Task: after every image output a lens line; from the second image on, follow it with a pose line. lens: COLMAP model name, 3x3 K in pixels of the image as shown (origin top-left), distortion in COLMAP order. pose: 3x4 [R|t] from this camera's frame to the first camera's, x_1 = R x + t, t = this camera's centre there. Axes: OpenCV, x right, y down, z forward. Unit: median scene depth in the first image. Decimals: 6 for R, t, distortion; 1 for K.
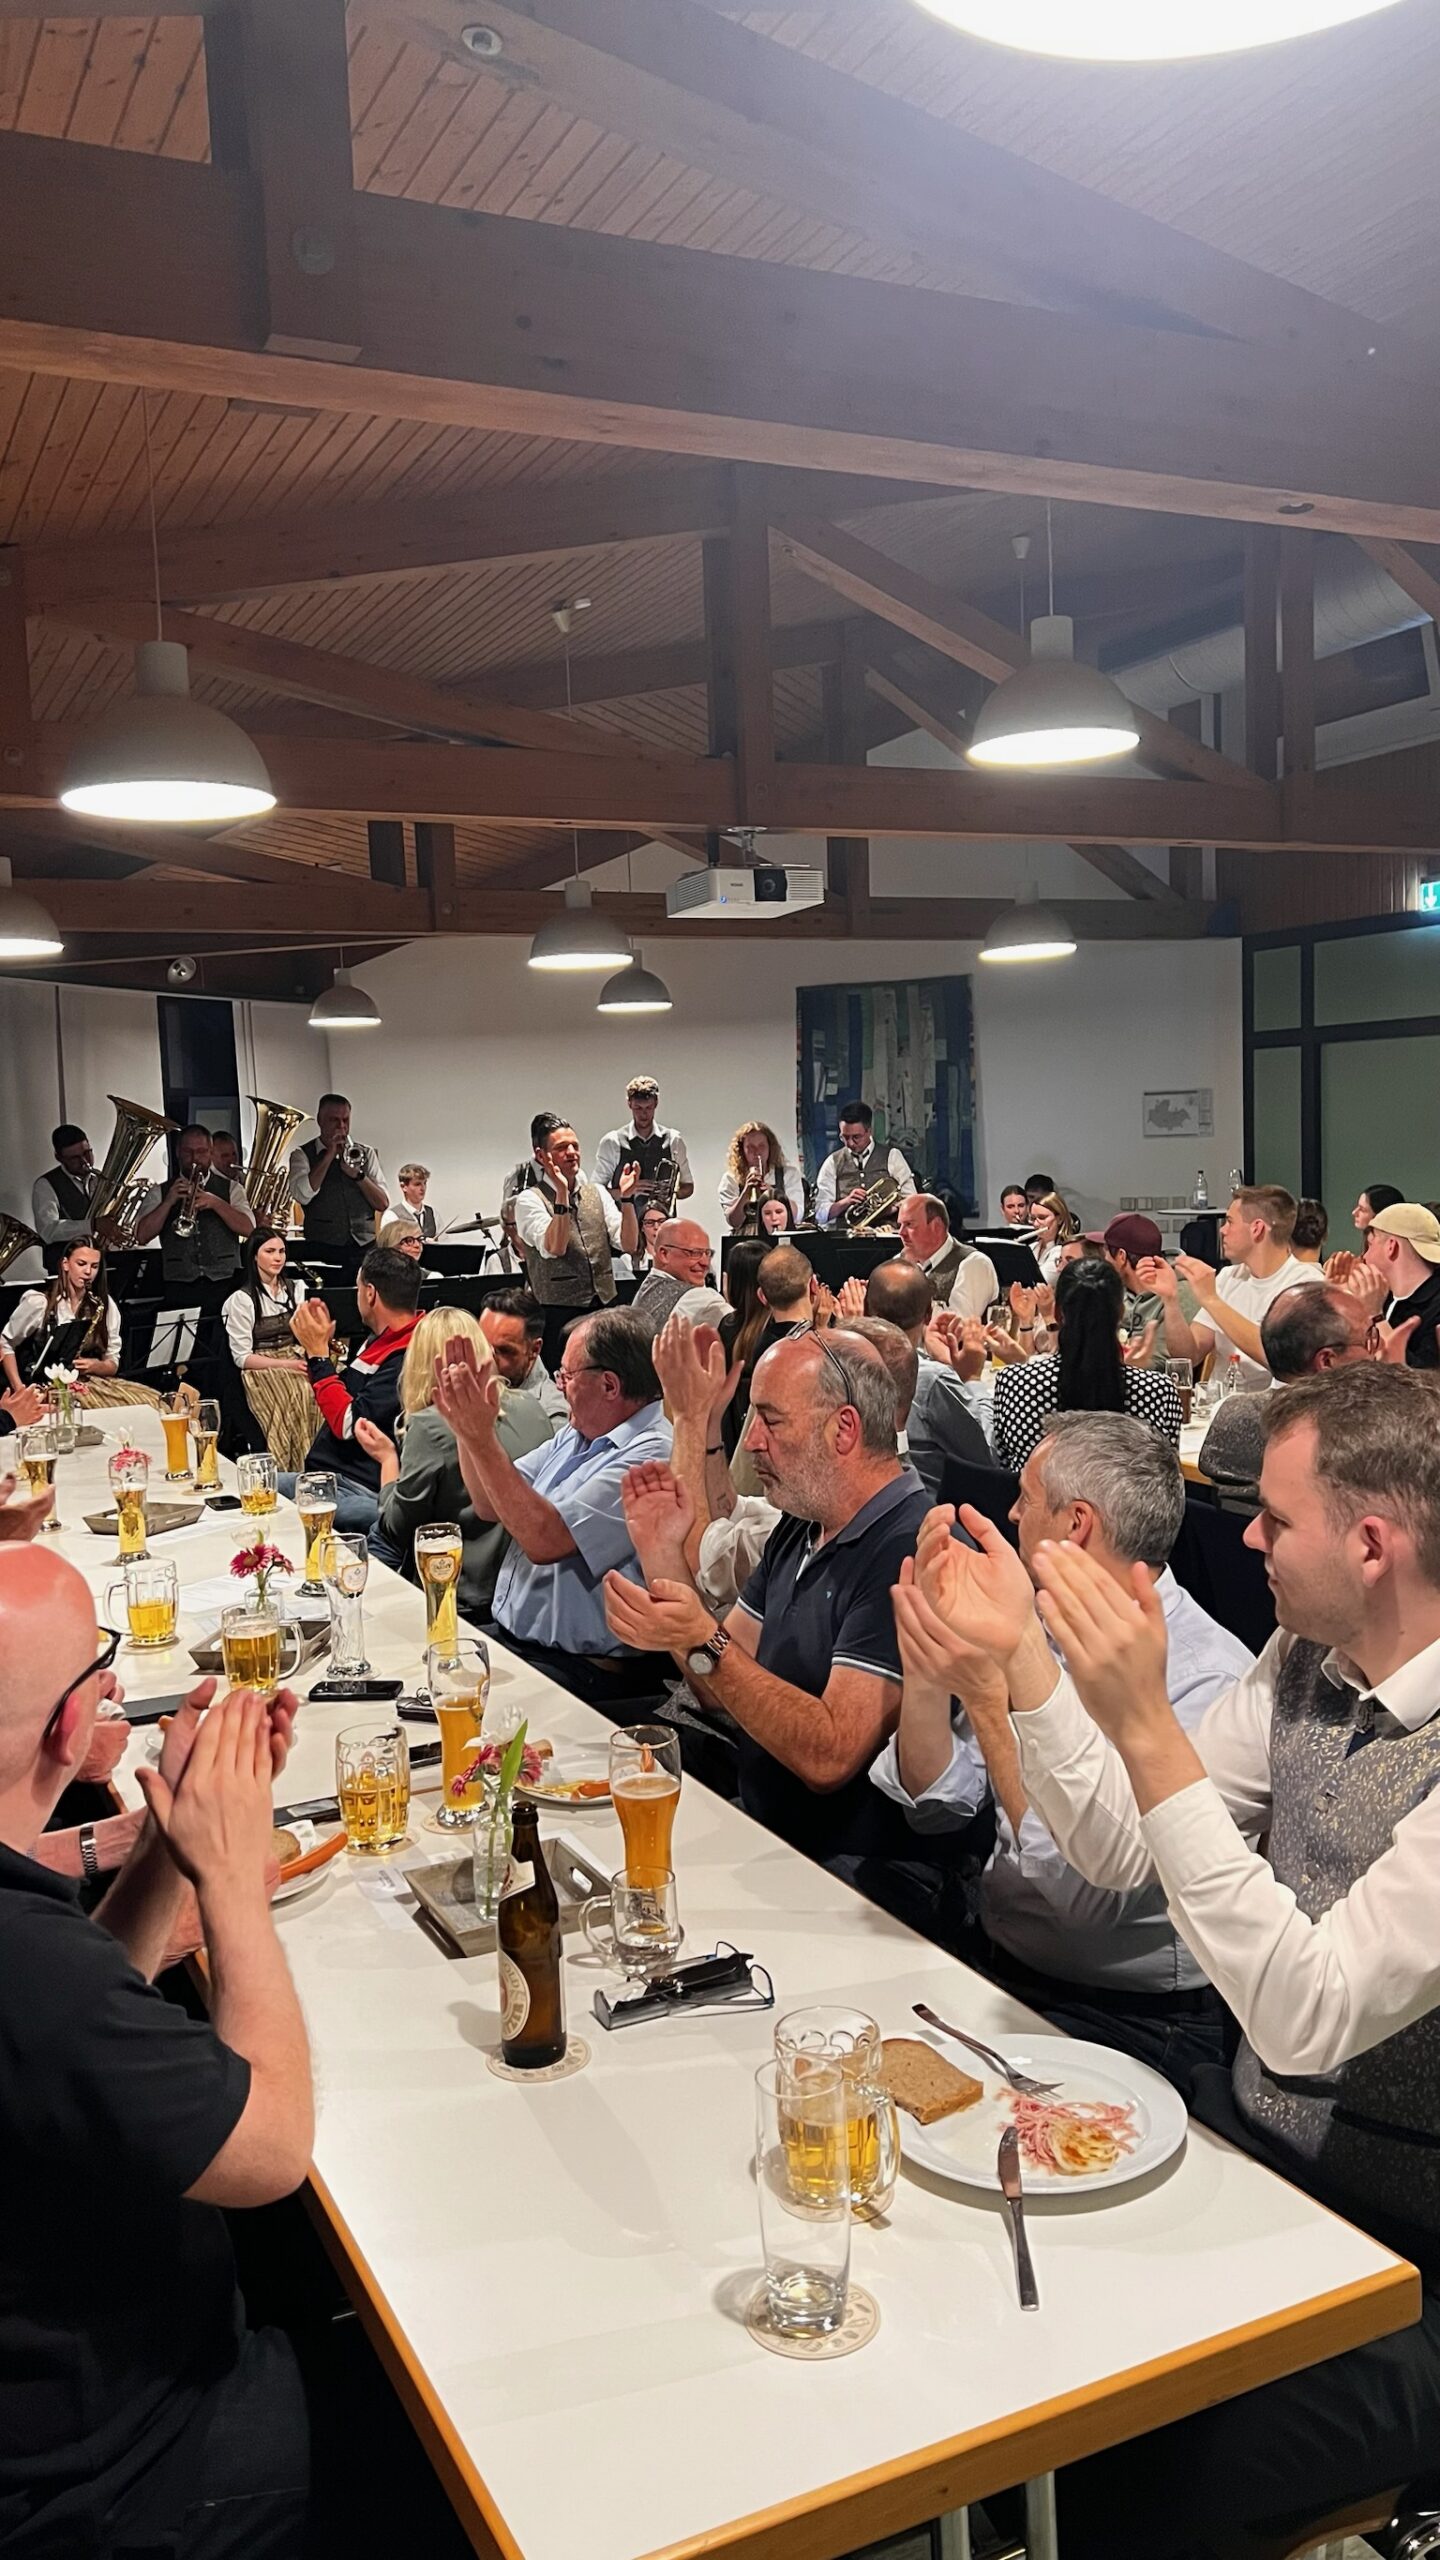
lens RADIAL K [[1915.3, 0, 700.6], [0, 1915.3, 1302.9], [0, 0, 1]] dist [0.042888, -0.044375]
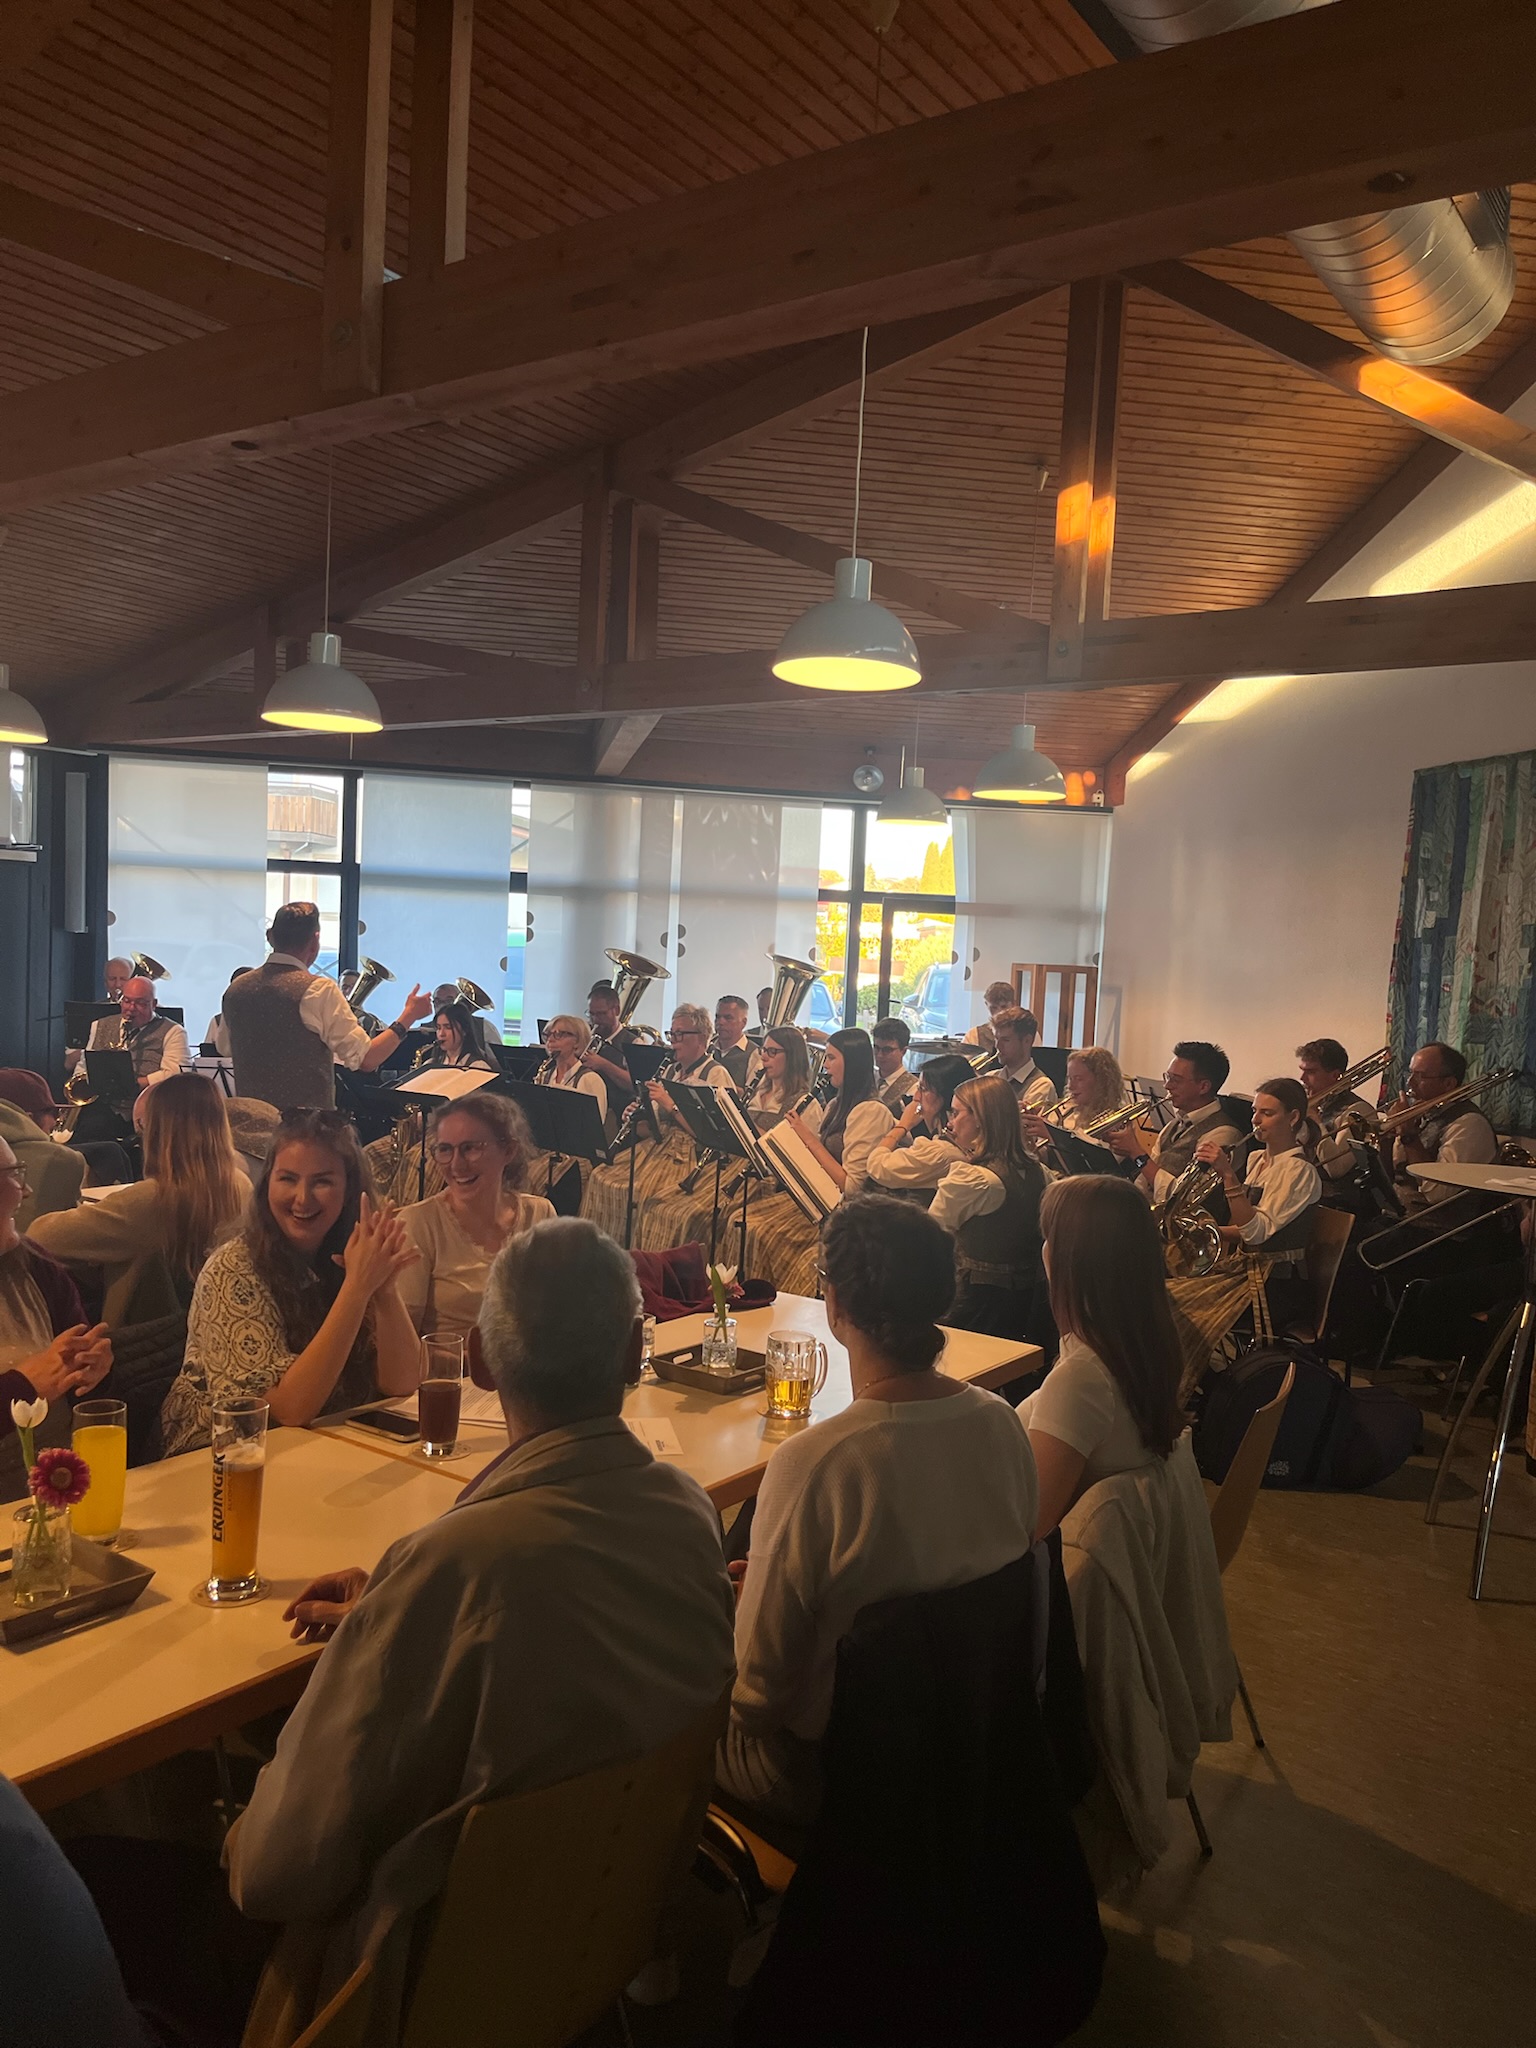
lens RADIAL K [[1569.9, 0, 767.6], [0, 1569.9, 1029.5], [0, 0, 1]] dist [0.054384, -0.058154]
pose [[0.474992, 0.107187, -0.873438, 0.862644], [-0.144339, 0.988601, 0.042825, -0.124542], [0.868072, 0.105729, 0.485049, 1.046004]]
